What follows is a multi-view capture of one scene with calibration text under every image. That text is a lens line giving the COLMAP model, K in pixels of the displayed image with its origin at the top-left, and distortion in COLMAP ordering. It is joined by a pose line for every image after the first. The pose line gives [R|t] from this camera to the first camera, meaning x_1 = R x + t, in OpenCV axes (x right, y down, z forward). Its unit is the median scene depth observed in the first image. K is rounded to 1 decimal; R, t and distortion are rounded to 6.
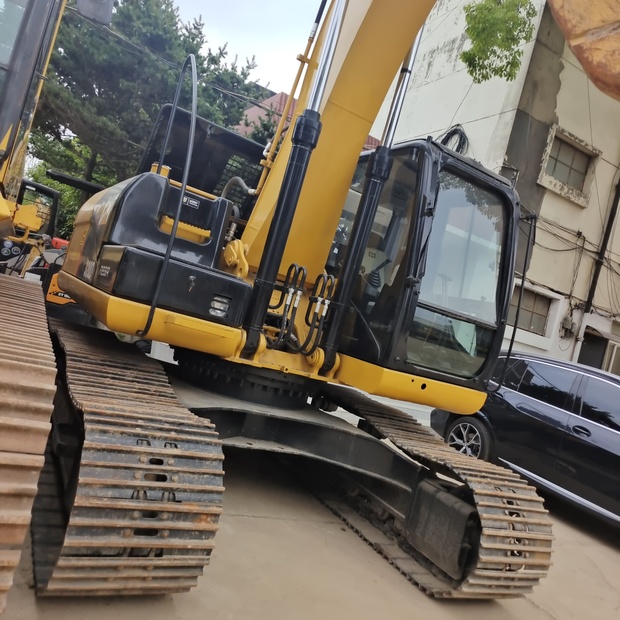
lens RADIAL K [[560.4, 0, 303.5], [0, 560.4, 312.3], [0, 0, 1]] dist [0.040056, -0.019987]
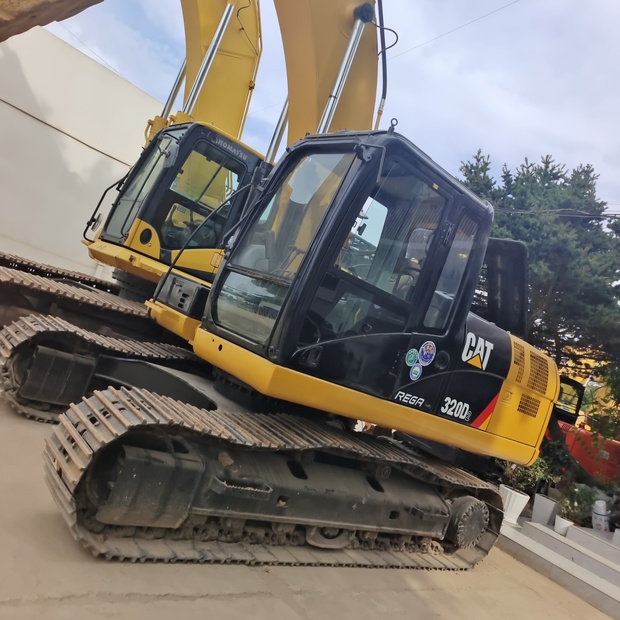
lens RADIAL K [[554.4, 0, 310.0], [0, 554.4, 310.0], [0, 0, 1]] dist [0.001132, 0.055376]
pose [[0.266192, -0.223073, -0.937753, 1.273500], [-0.282777, 0.911978, -0.297211, 0.342658], [0.921509, 0.344290, 0.179682, 1.040540]]
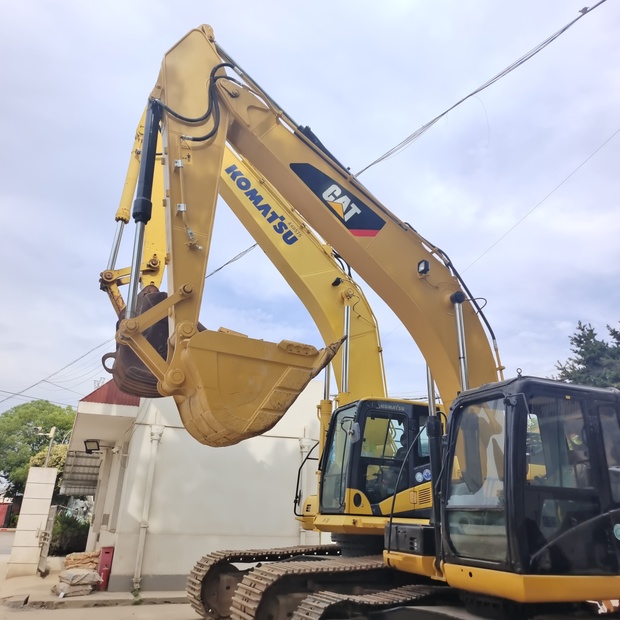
lens RADIAL K [[551.1, 0, 319.6], [0, 551.1, 316.9], [0, 0, 1]] dist [0.005381, 0.078621]
pose [[-0.076941, -0.578196, -0.812262, 1.742698], [-0.039960, 0.815811, -0.576937, 0.432084], [0.996235, -0.011932, -0.085874, 0.850644]]
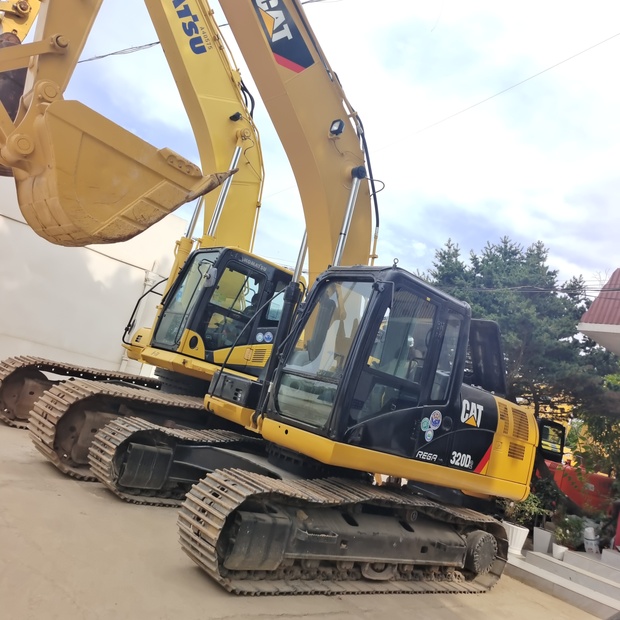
lens RADIAL K [[550.1, 0, 312.4], [0, 550.1, 312.5], [0, 0, 1]] dist [0.019695, 0.021118]
pose [[0.274921, -0.345535, -0.897231, 1.621426], [-0.184863, 0.896782, -0.402005, 0.424968], [0.943527, 0.276385, 0.182668, 0.817300]]
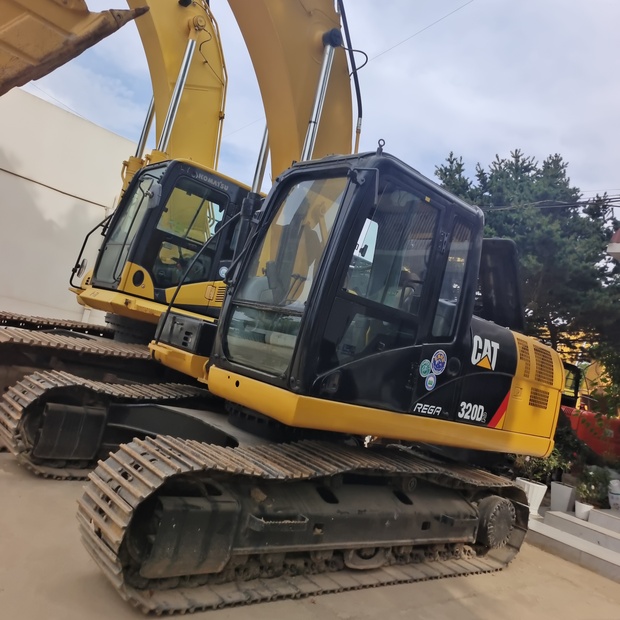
lens RADIAL K [[554.4, 0, 310.0], [0, 554.4, 310.0], [0, 0, 1]] dist [0.001132, 0.055376]
pose [[0.264026, -0.278027, -0.923575, 1.273892], [-0.157677, 0.932230, -0.325708, 0.334123], [0.951540, 0.231622, 0.202295, 0.983646]]
